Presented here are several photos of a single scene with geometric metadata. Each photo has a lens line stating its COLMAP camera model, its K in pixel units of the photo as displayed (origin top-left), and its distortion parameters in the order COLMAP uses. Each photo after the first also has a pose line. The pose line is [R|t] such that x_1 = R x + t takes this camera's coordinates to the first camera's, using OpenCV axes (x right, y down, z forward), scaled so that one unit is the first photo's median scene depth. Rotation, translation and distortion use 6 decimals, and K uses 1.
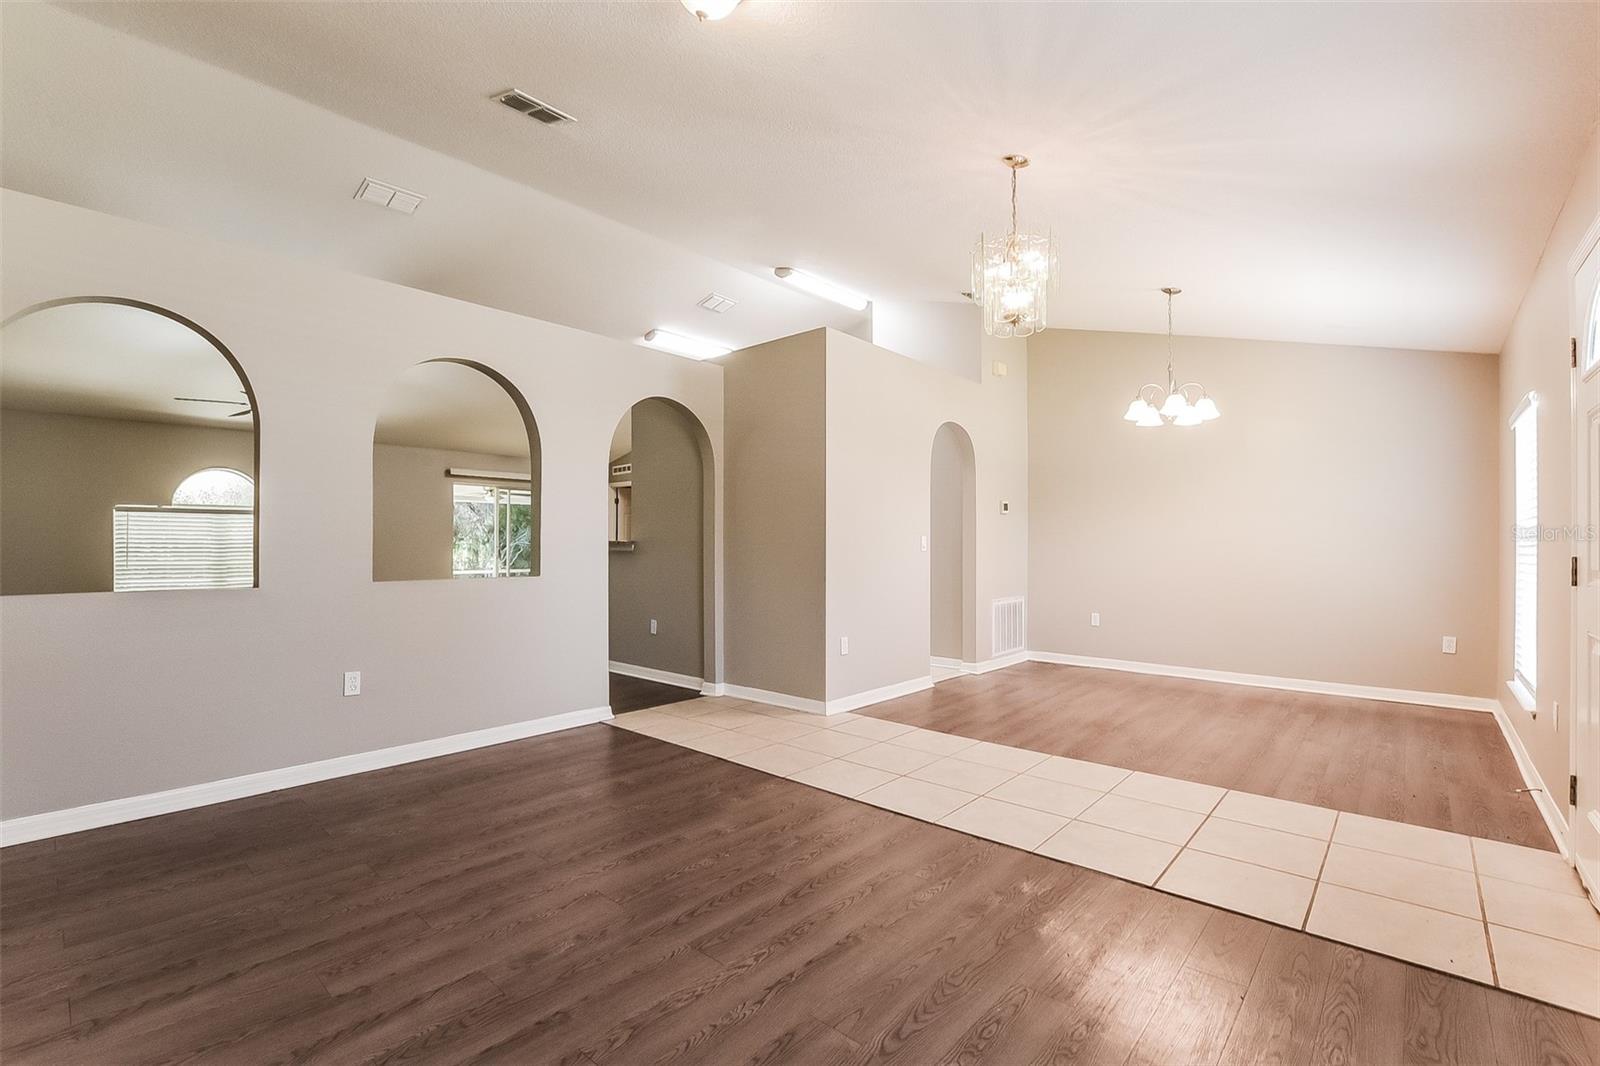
lens RADIAL K [[704.9, 0, 794.3], [0, 704.9, 546.0], [0, 0, 1]] dist [-0.002064, 0.000302]
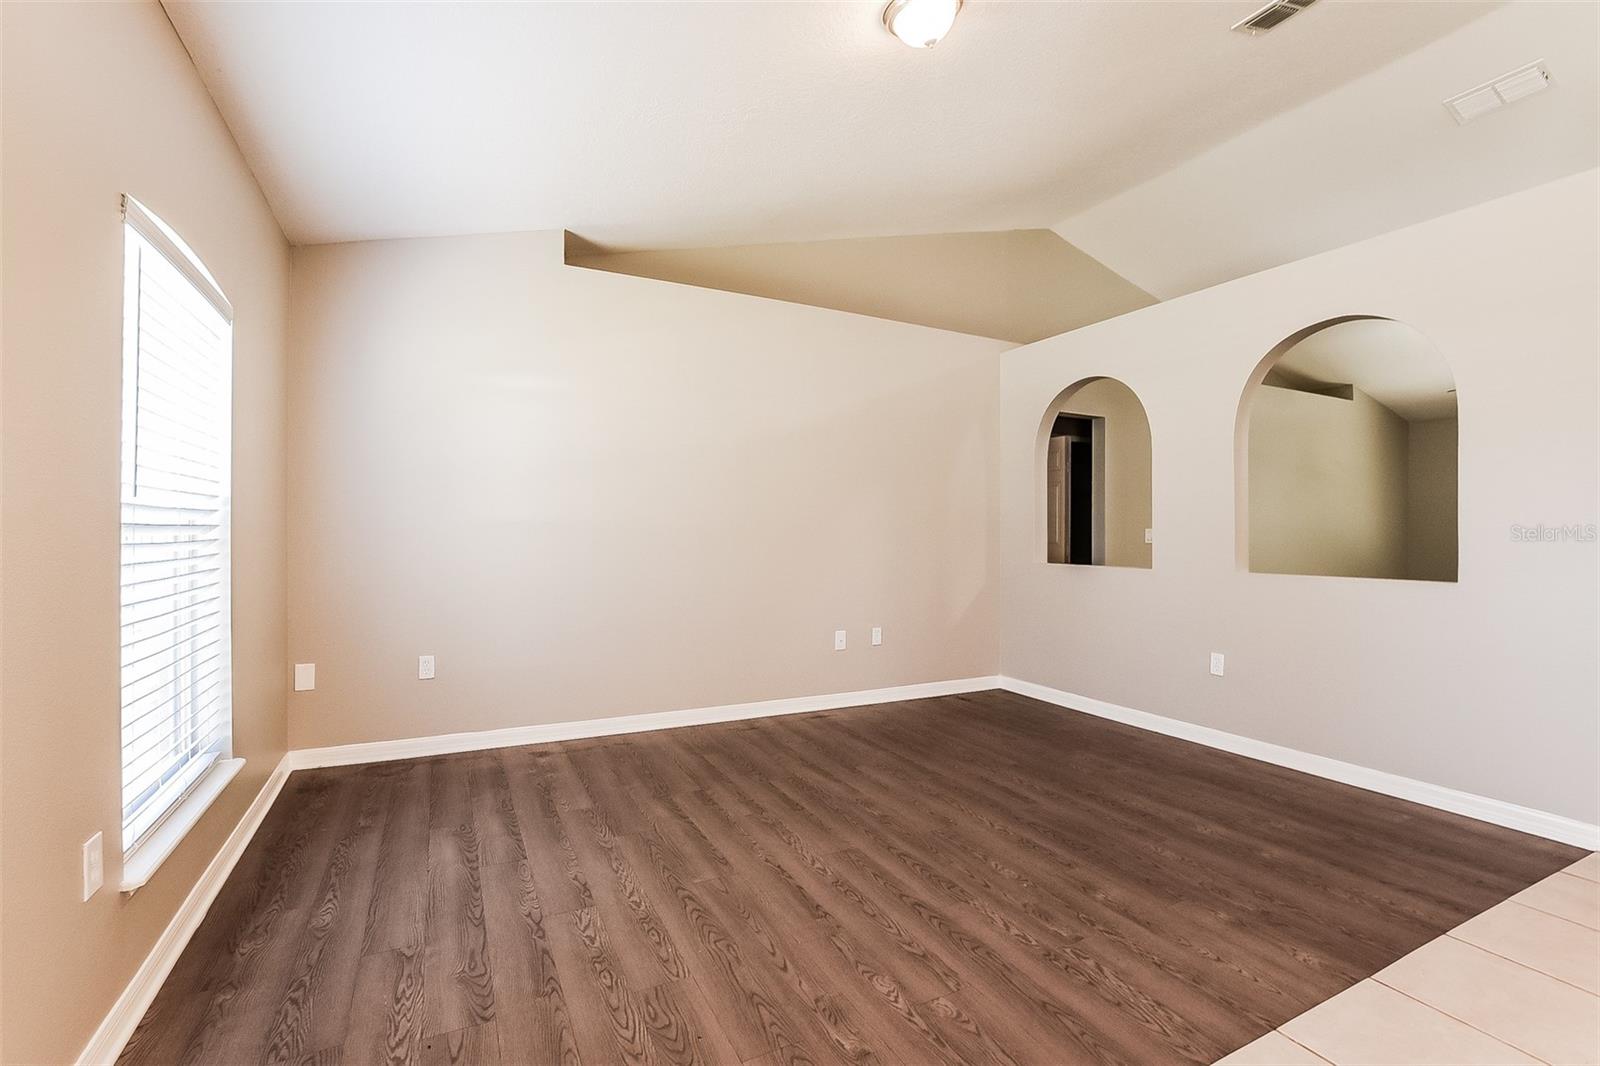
lens RADIAL K [[704.9, 0, 794.3], [0, 704.9, 546.0], [0, 0, 1]] dist [-0.002064, 0.000302]
pose [[-0.366341, 0.005388, -0.930465, 0.937473], [-0.004247, 0.999963, 0.007462, 0.009554], [0.930471, 0.006685, -0.366304, 1.189434]]
